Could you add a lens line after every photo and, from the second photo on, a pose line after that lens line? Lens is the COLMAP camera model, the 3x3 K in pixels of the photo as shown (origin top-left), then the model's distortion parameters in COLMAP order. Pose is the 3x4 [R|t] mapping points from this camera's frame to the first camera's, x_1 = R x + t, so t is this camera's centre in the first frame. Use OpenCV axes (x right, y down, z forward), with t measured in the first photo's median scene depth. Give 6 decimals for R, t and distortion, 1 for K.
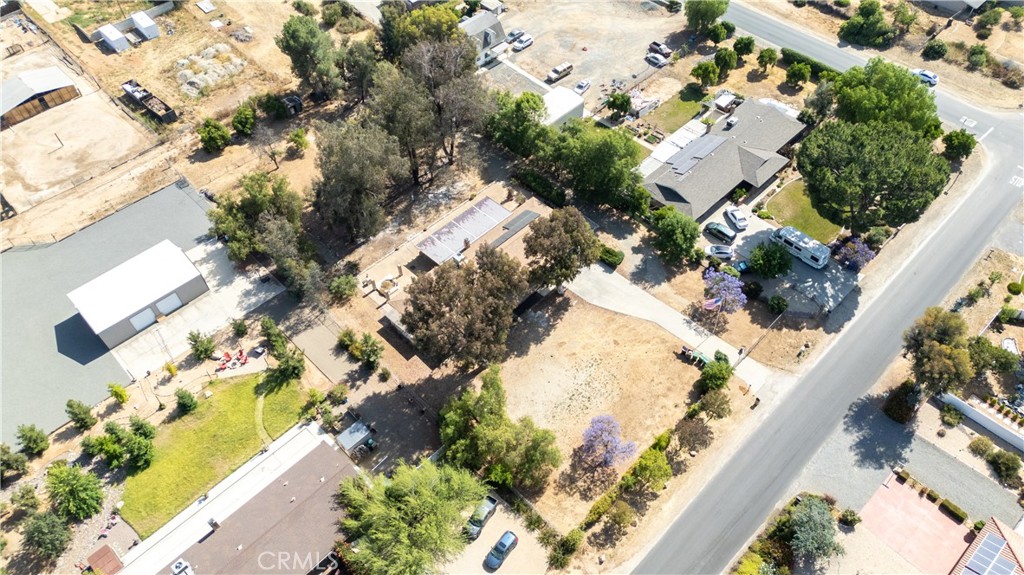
lens RADIAL K [[710.5, 0, 514.9], [0, 710.5, 292.2], [0, 0, 1]] dist [0.059297, -0.051434]
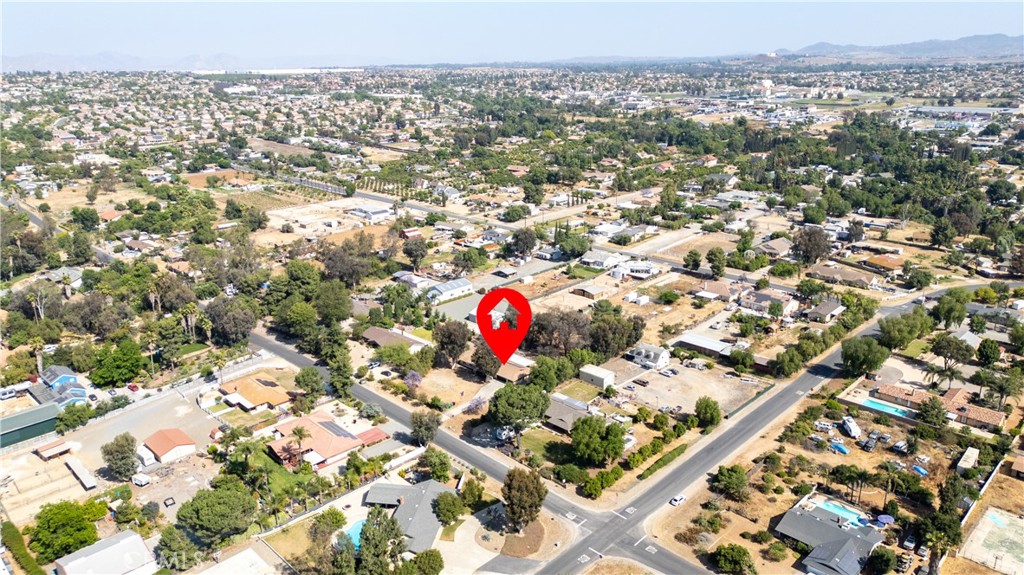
lens RADIAL K [[701.8, 0, 518.6], [0, 701.8, 284.5], [0, 0, 1]] dist [0.076843, -0.081022]
pose [[0.014966, 0.321118, -0.946921, 2.226660], [-0.763719, 0.614927, 0.196462, -0.758420], [0.645375, 0.720242, 0.254447, 0.199032]]
